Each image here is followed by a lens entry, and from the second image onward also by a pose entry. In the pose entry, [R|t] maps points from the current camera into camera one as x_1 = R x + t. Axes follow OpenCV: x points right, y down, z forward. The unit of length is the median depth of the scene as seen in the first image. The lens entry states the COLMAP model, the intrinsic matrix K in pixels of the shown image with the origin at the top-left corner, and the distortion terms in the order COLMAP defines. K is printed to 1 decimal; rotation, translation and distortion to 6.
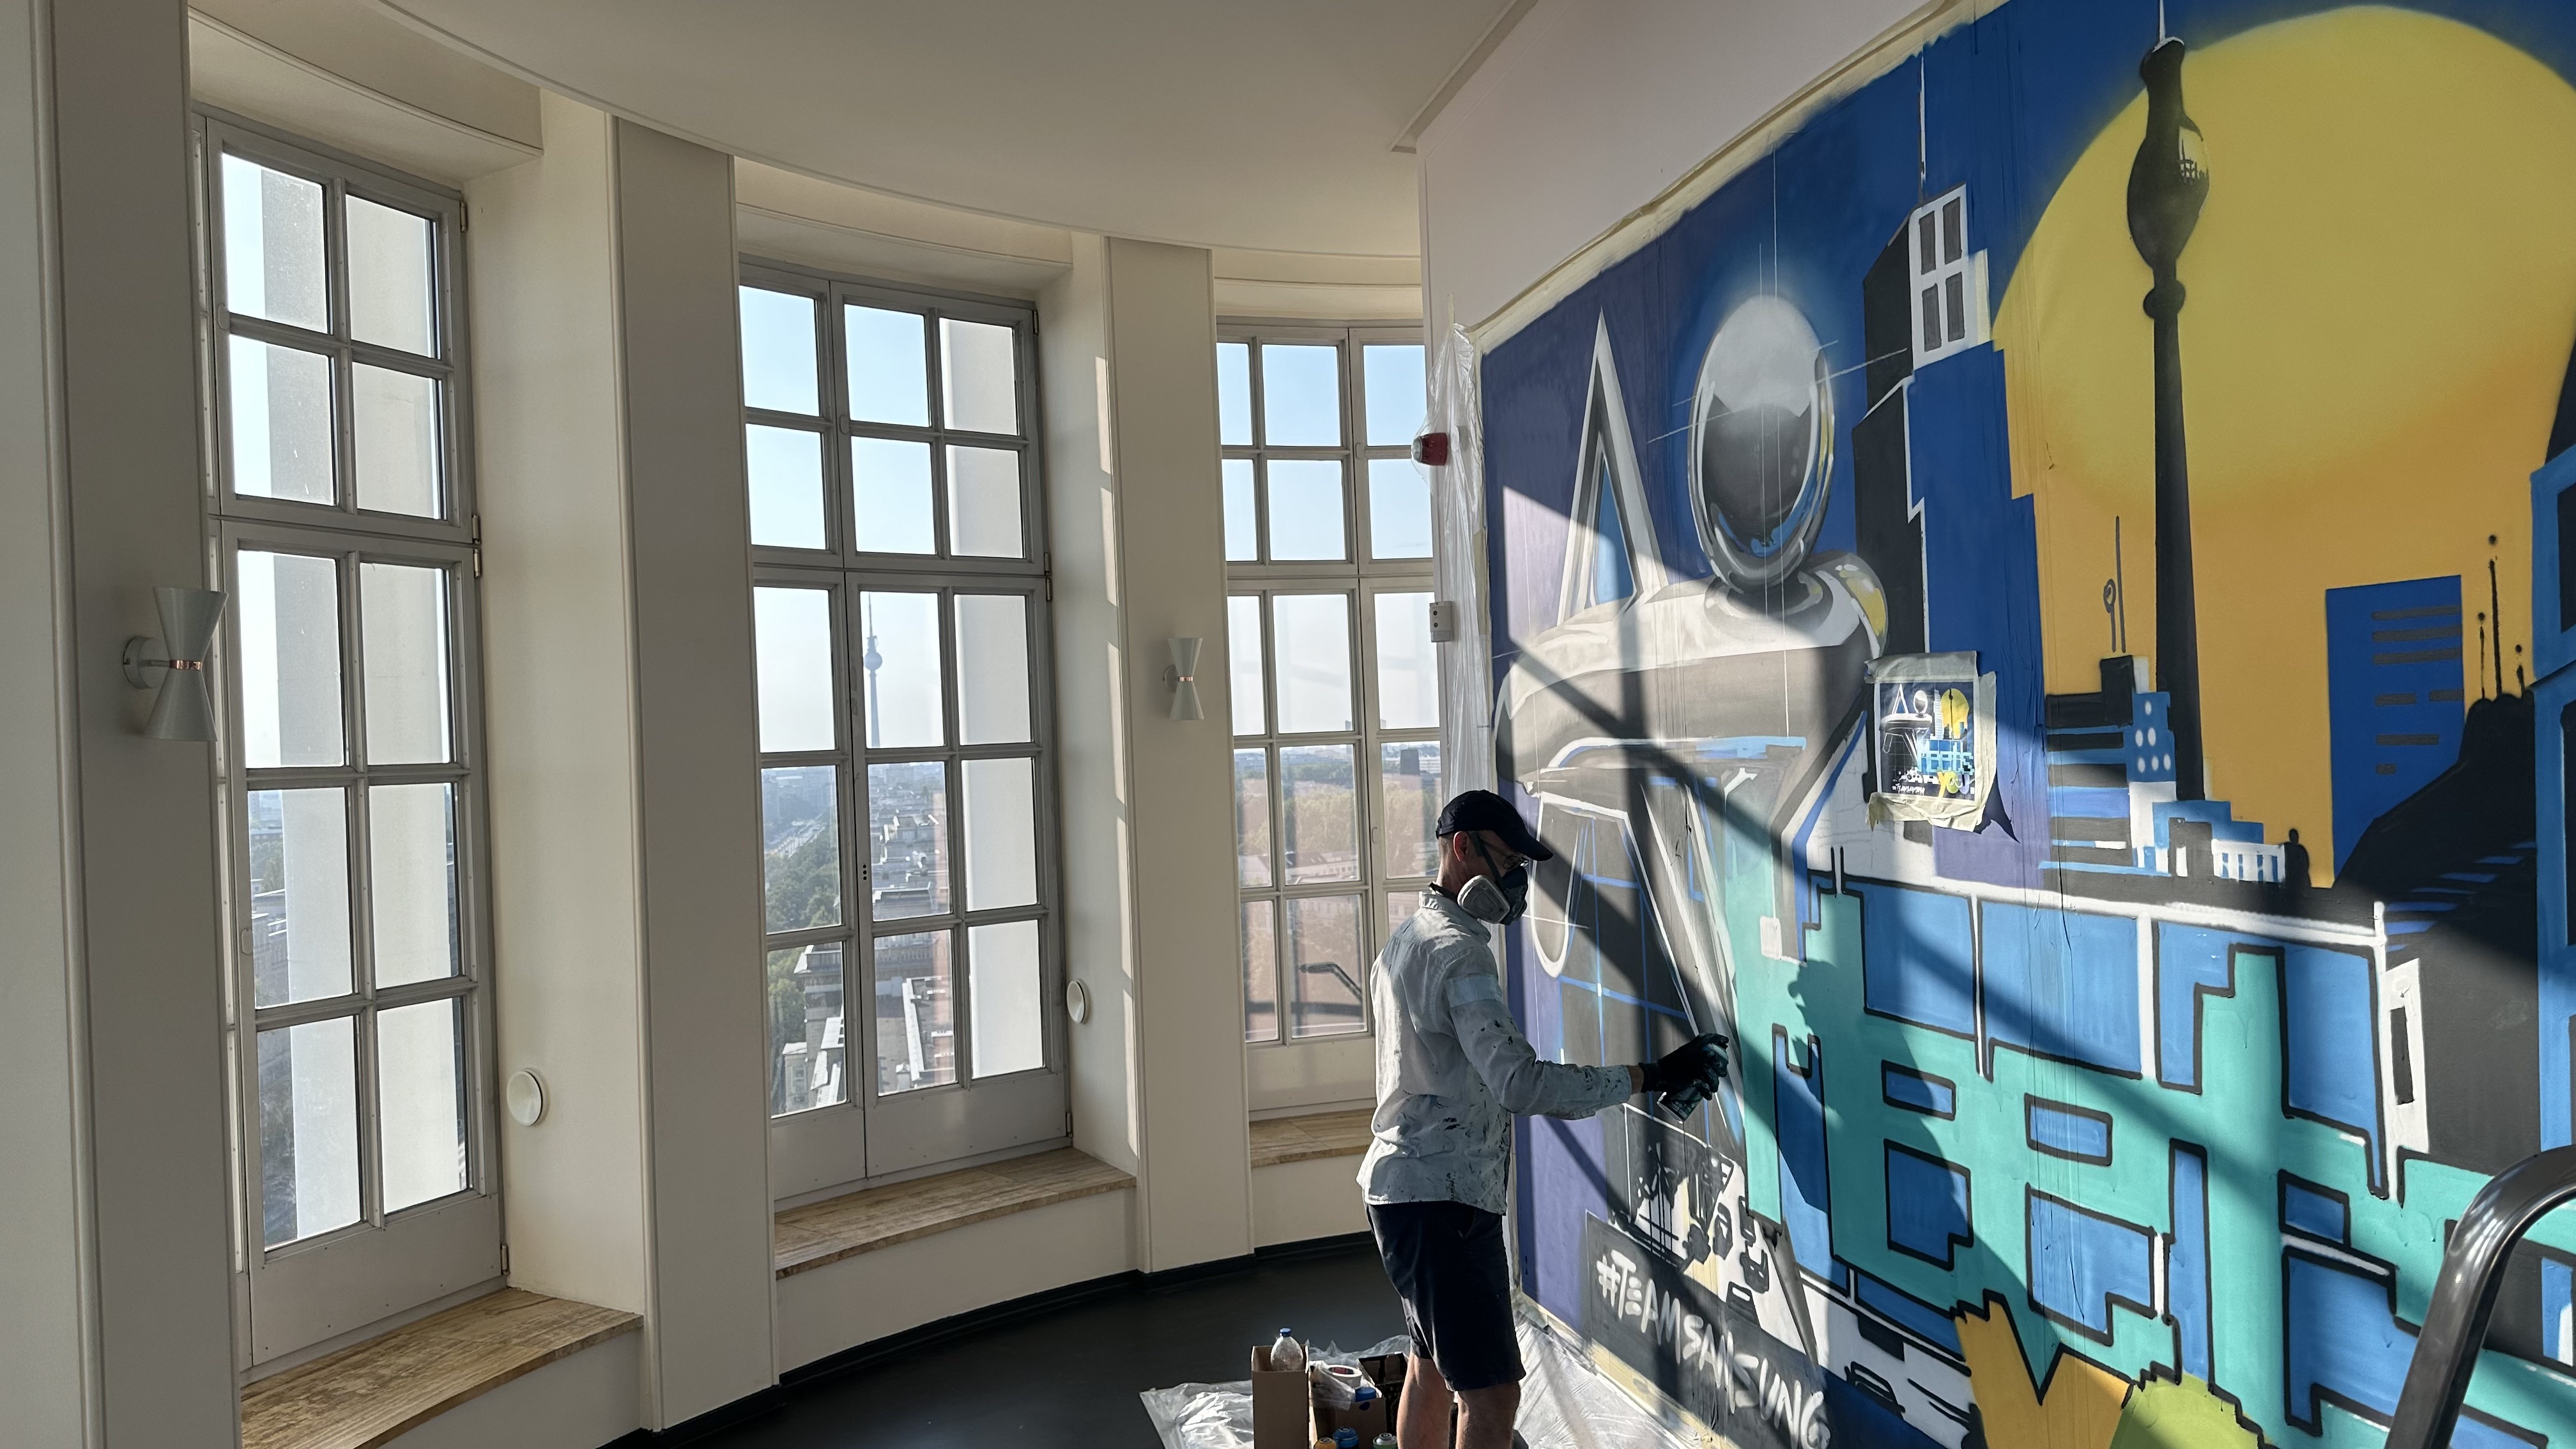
lens RADIAL K [[1821.0, 0, 1281.1], [0, 1821.0, 731.7], [0, 0, 1]] dist [0.131434, -0.227774]
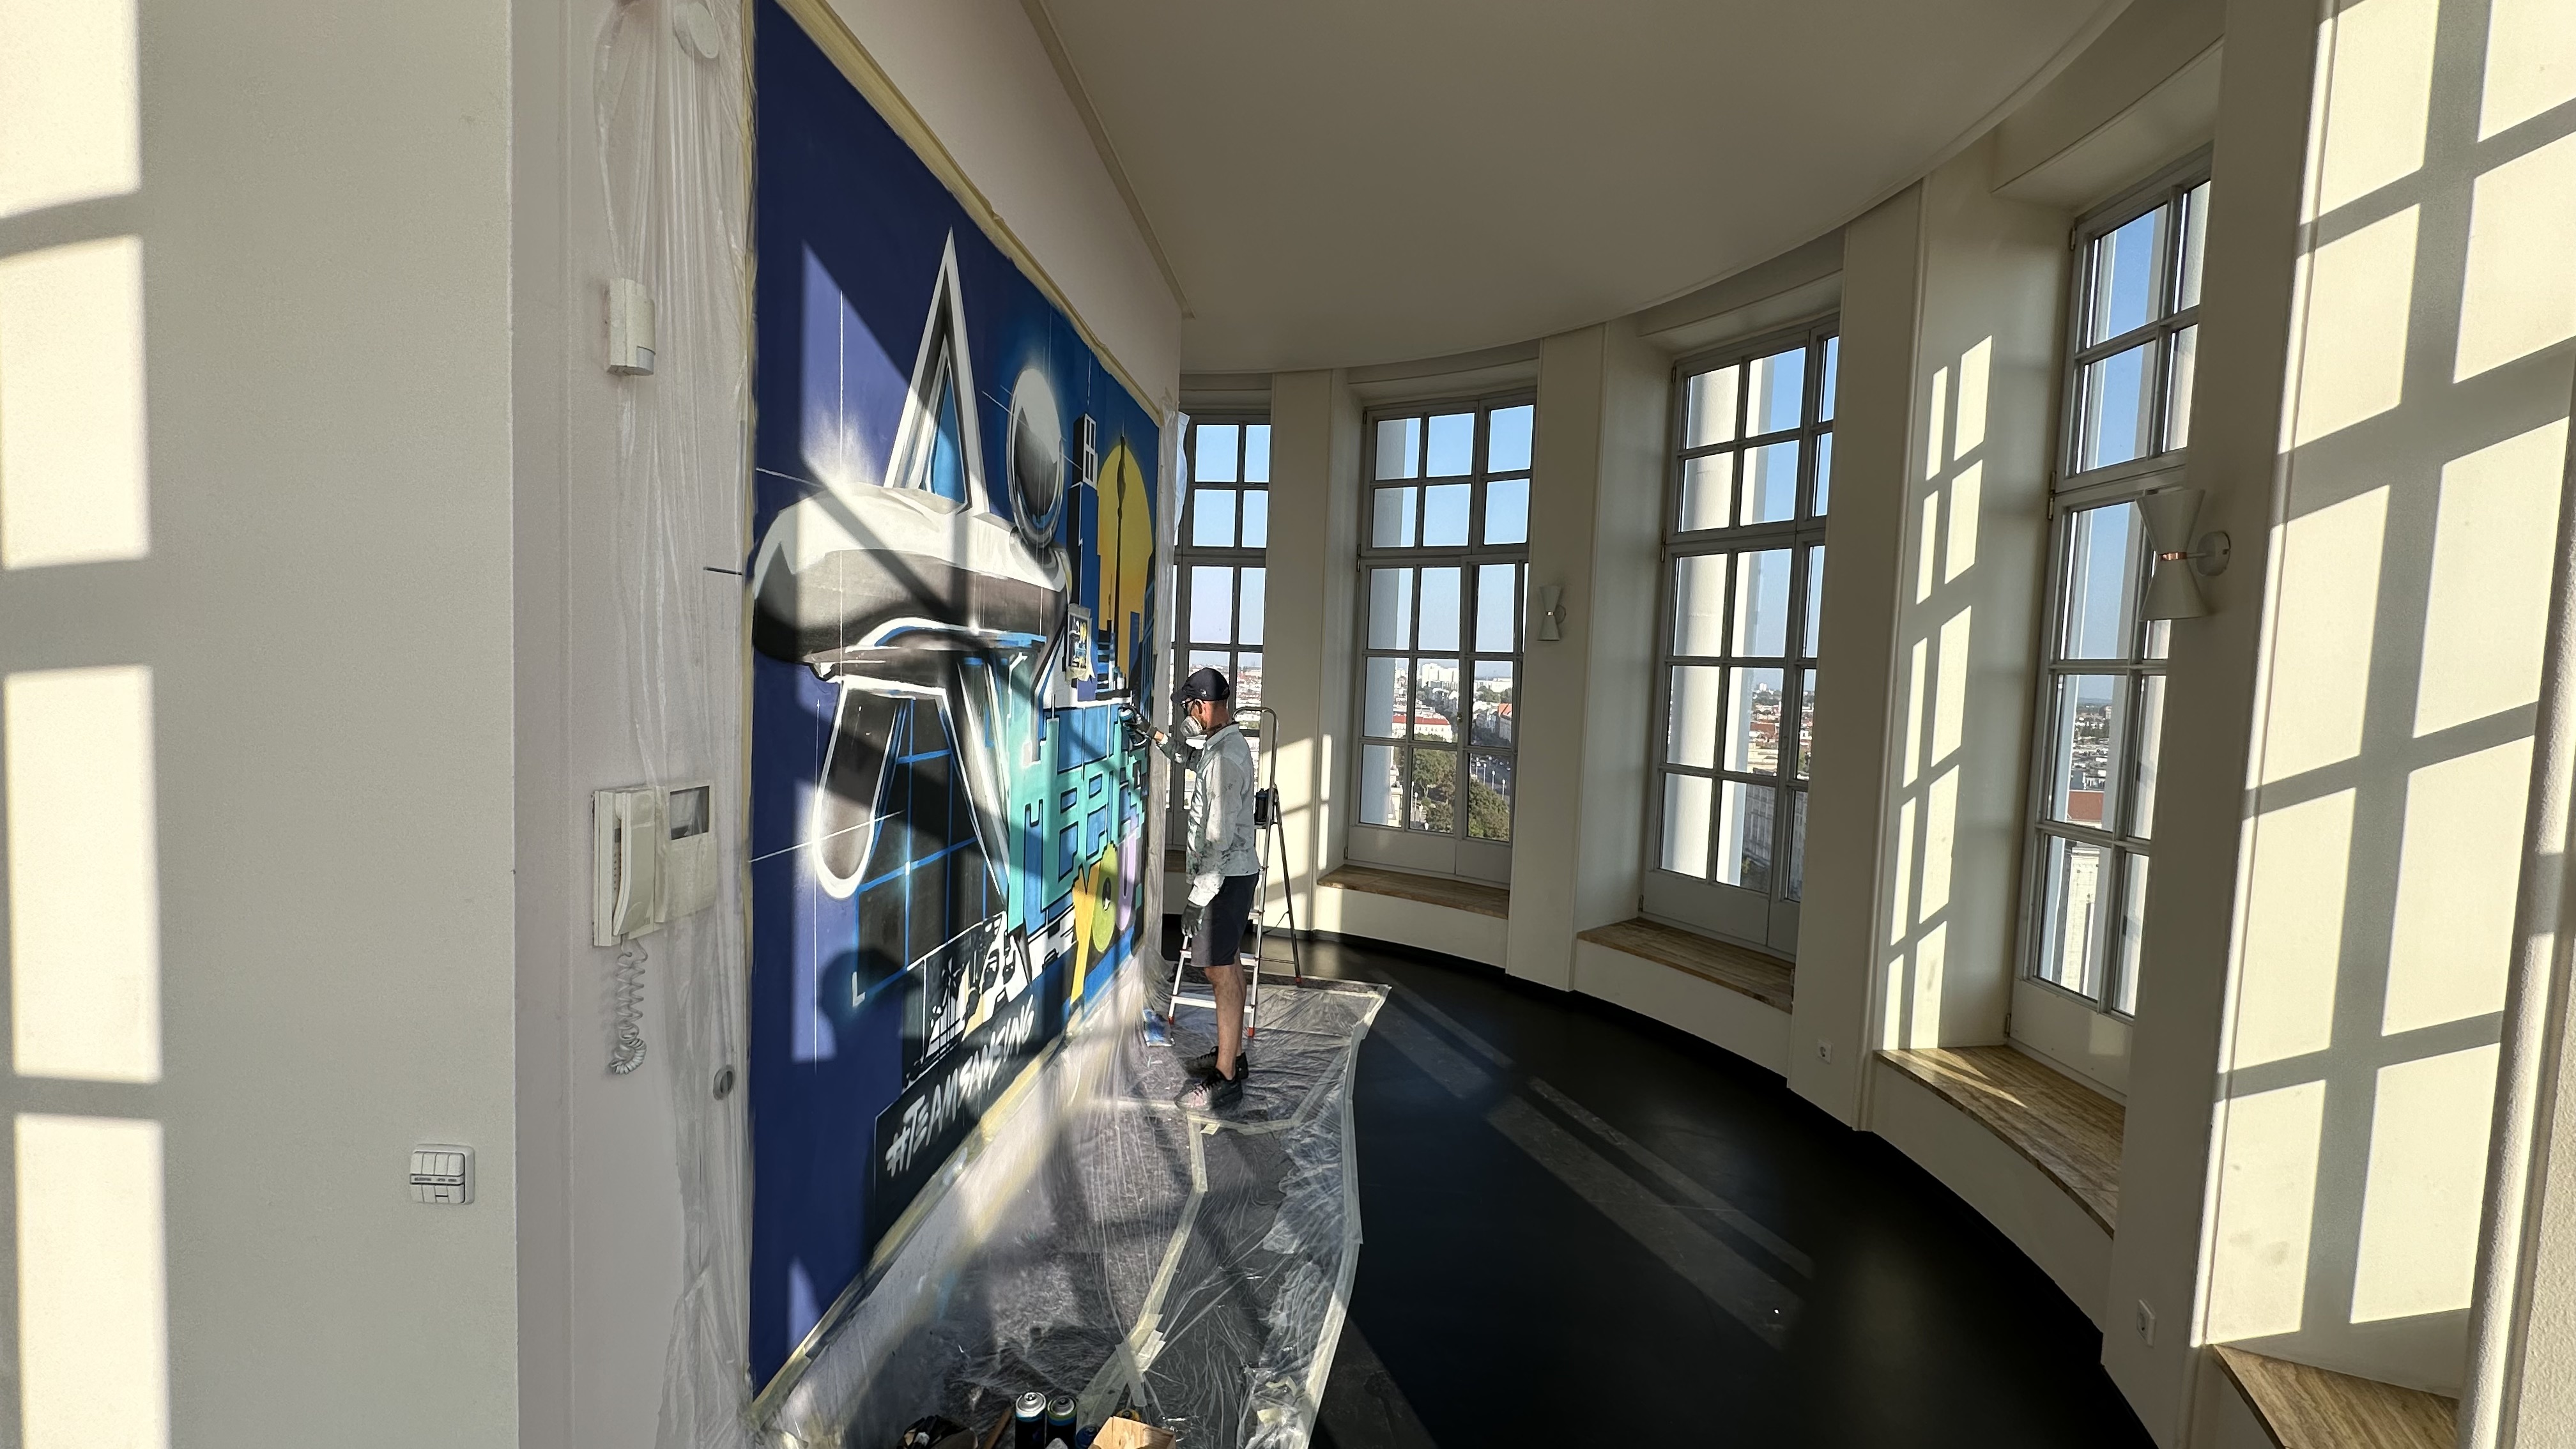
lens RADIAL K [[1036.5, 0, 1309.9], [0, 1036.5, 724.5], [0, 0, 1]] dist [-0.001531, -0.000138]
pose [[-0.960161, -0.011221, 0.279223, -0.240875], [-0.001497, 0.999386, 0.035014, 0.050163], [-0.279444, 0.033201, -0.959588, 1.798594]]
